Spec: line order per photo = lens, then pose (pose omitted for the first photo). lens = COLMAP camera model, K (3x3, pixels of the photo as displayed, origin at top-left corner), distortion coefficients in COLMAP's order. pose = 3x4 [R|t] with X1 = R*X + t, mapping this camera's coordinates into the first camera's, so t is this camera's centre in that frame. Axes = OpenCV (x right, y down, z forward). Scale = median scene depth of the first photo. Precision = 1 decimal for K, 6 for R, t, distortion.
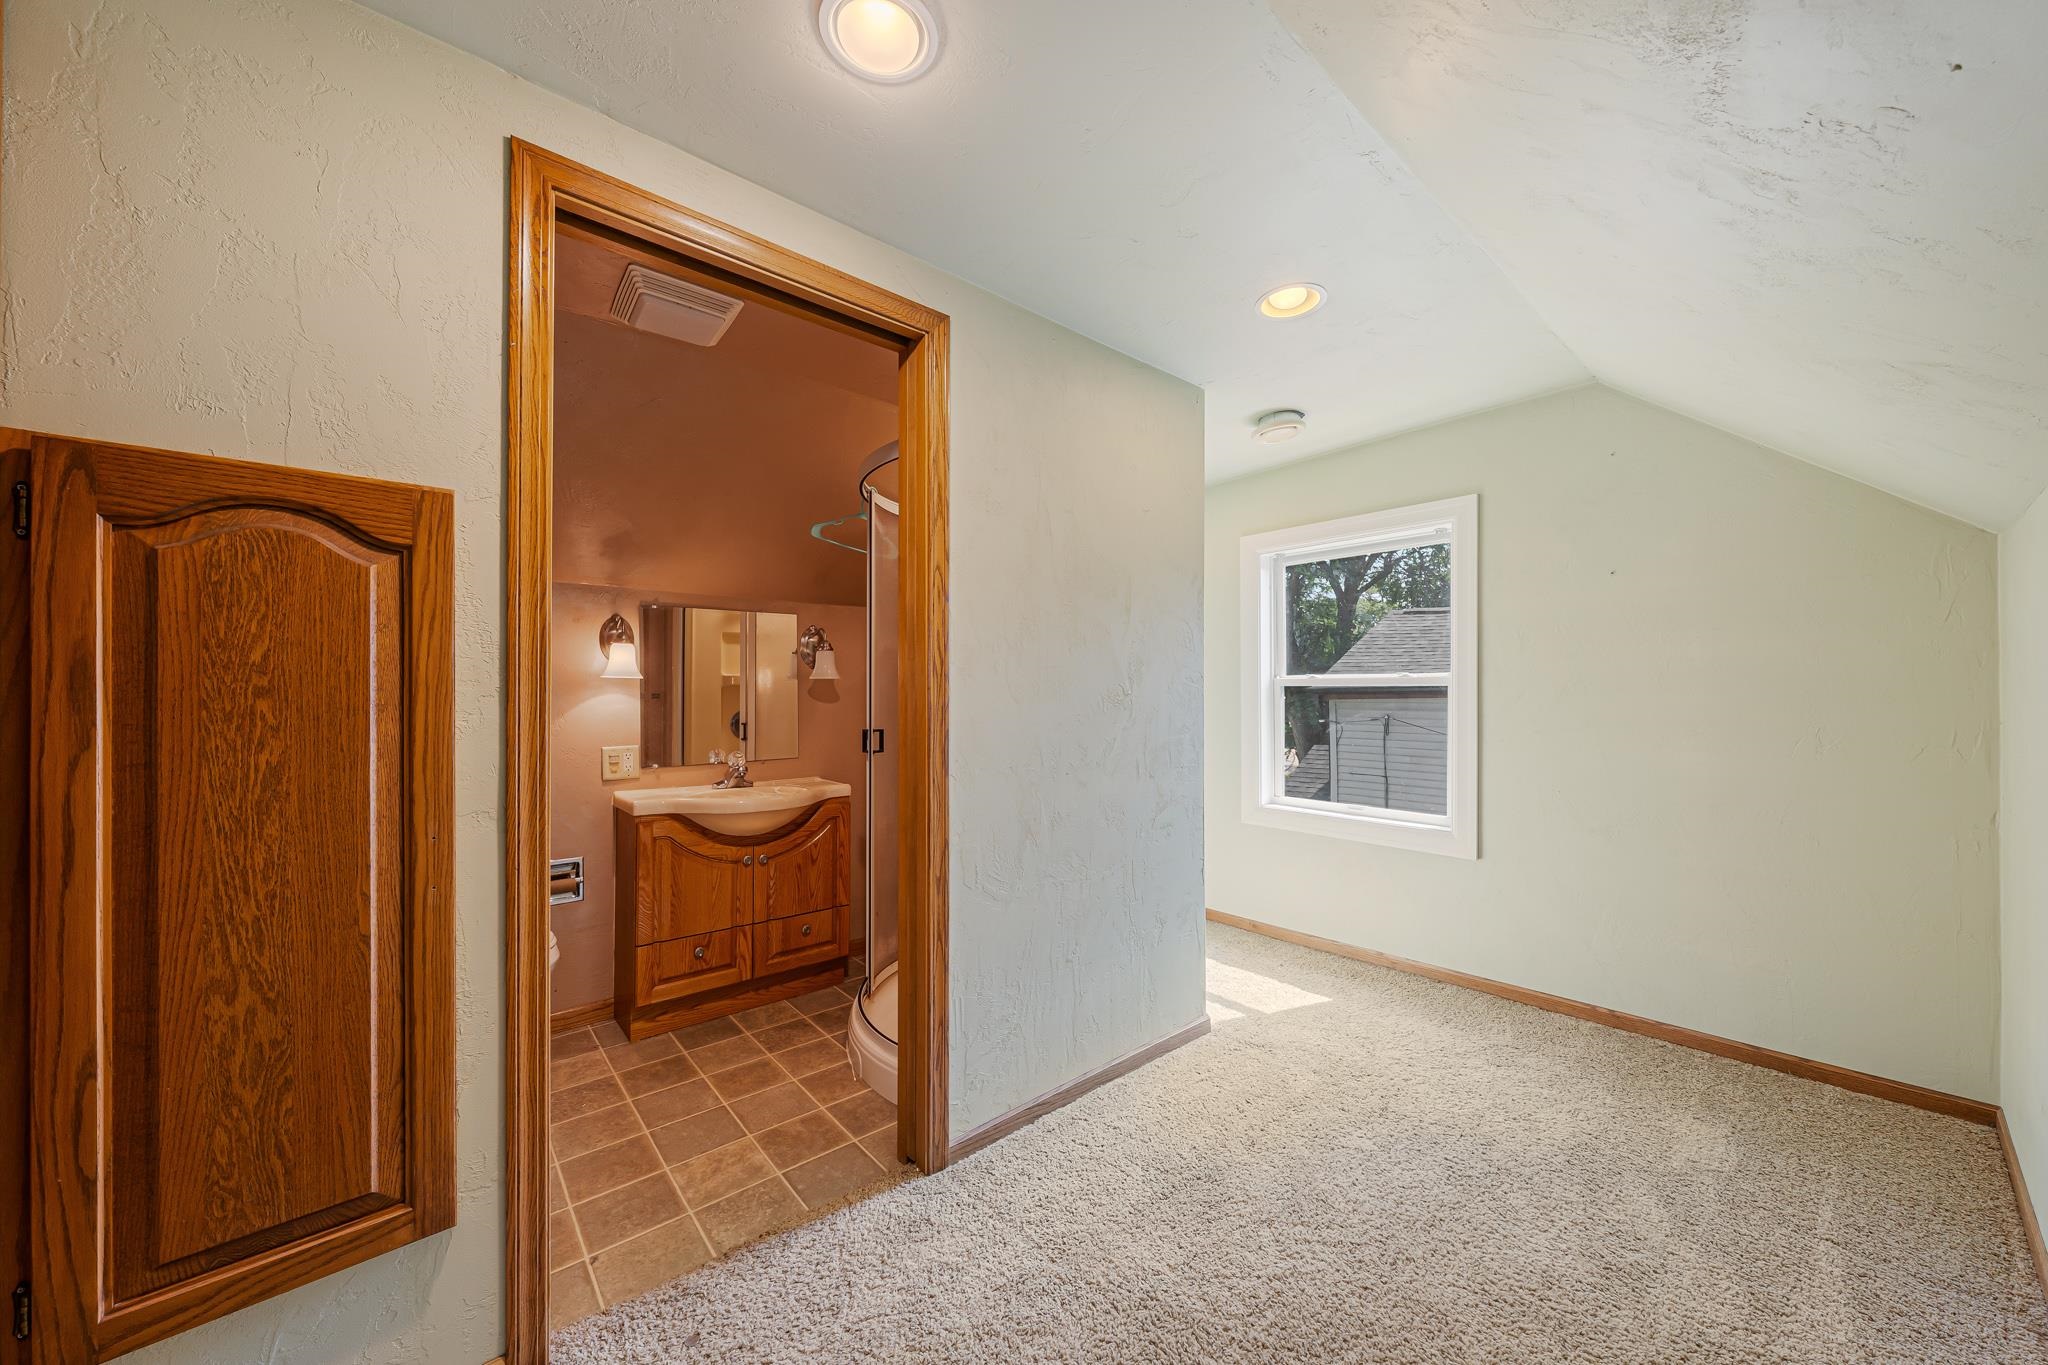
lens RADIAL K [[710.4, 0, 1027.1], [0, 710.4, 683.6], [0, 0, 1]] dist [-0.011256, 0.000071]
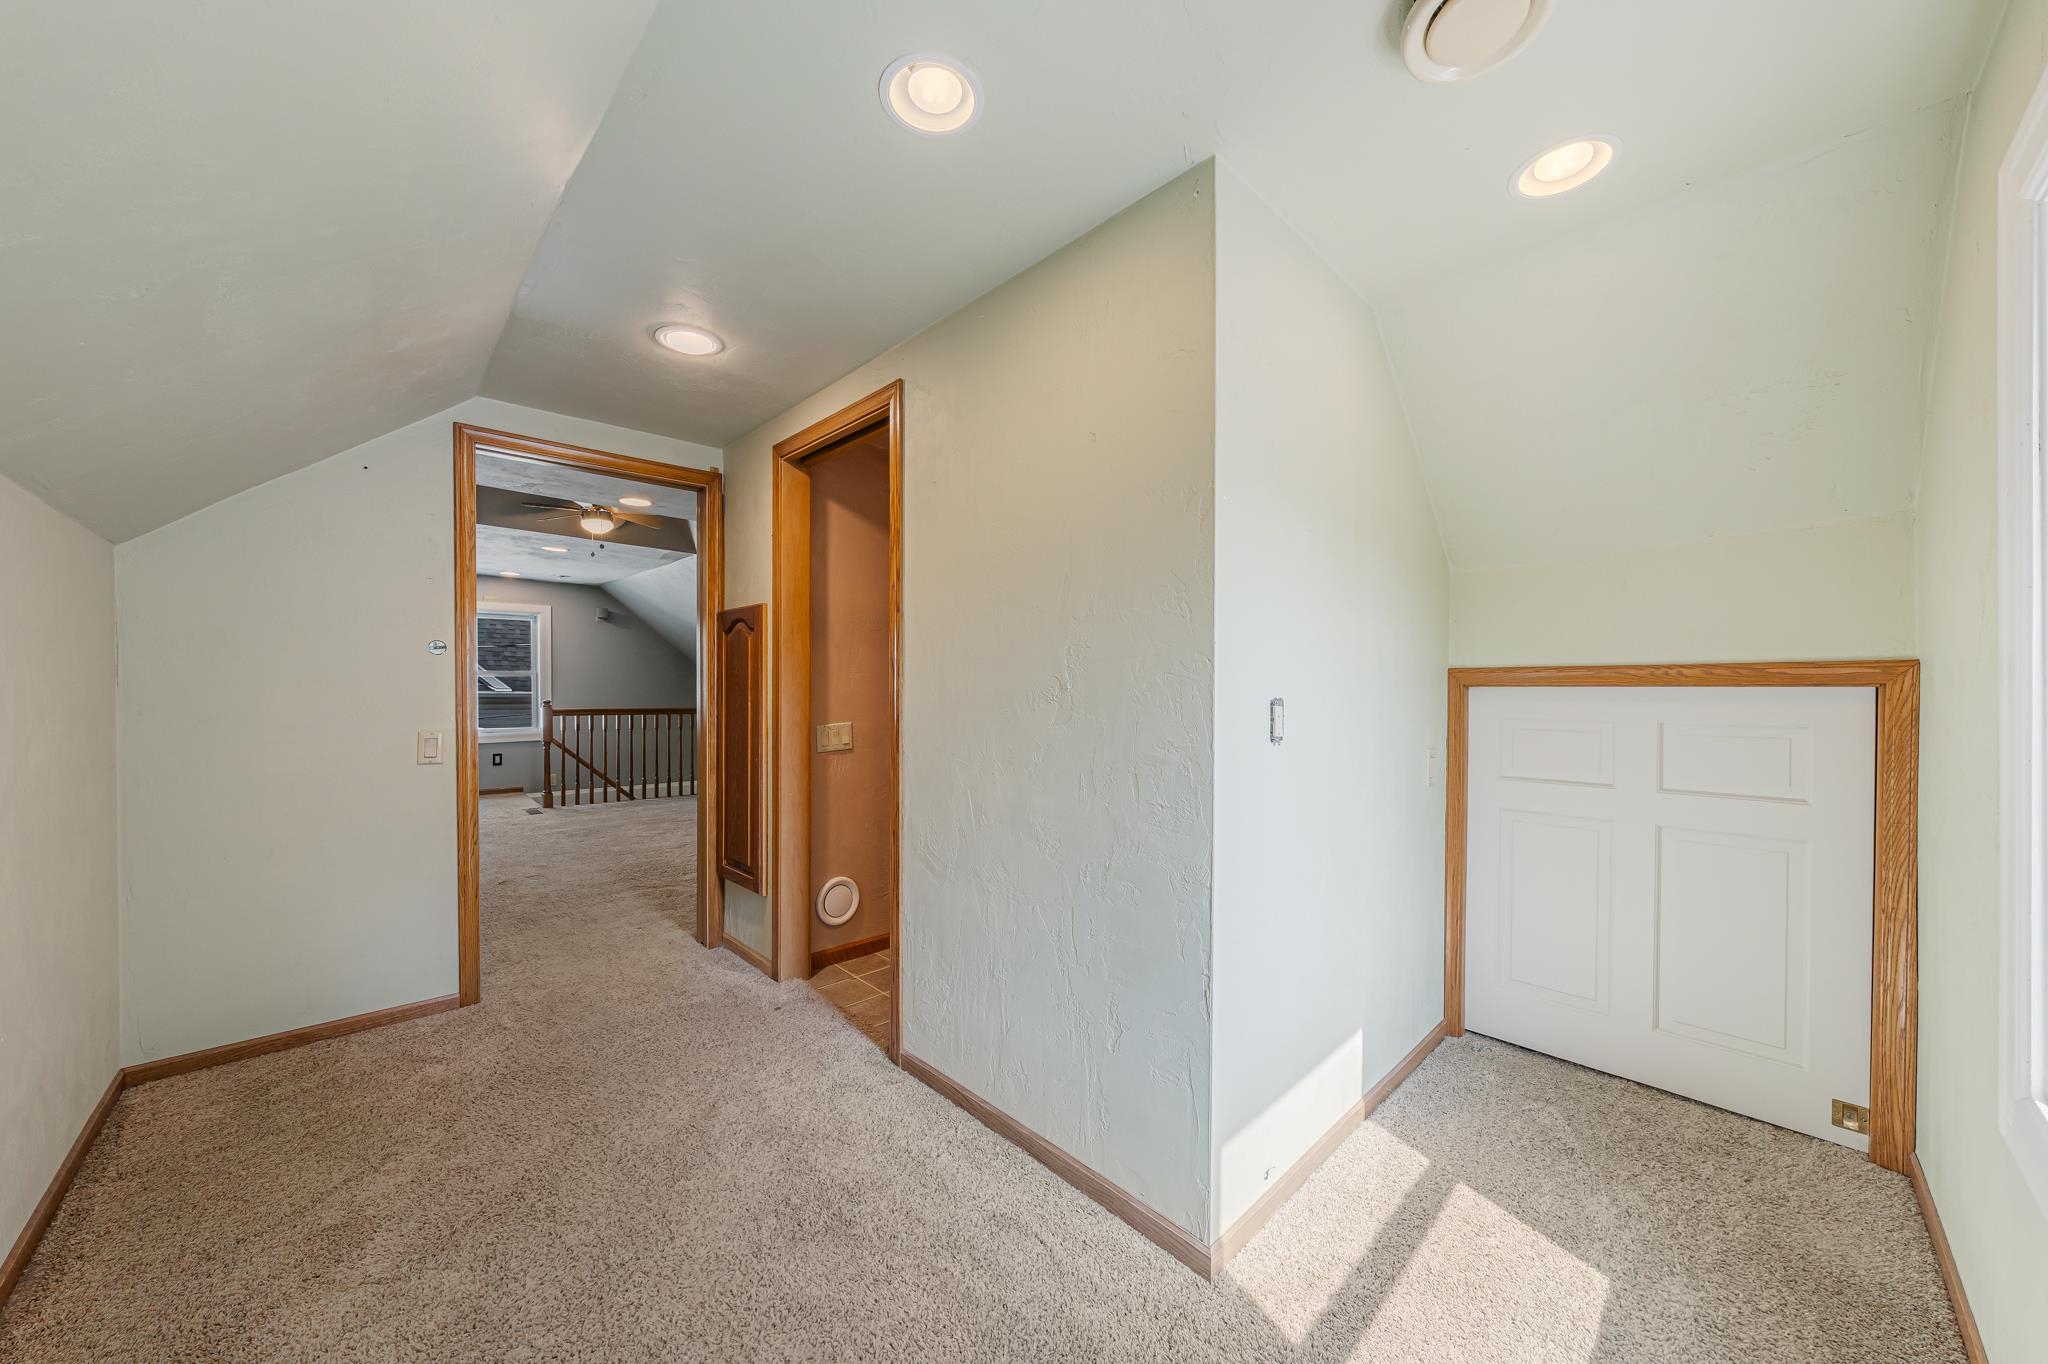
lens RADIAL K [[710.4, 0, 1027.1], [0, 710.4, 683.1], [0, 0, 1]] dist [-0.011256, 0.000071]
pose [[0.064969, -0.001282, -0.997886, 0.889188], [0.007663, 0.999970, -0.000785, 0.009604], [0.997858, -0.007595, 0.064977, 0.894220]]
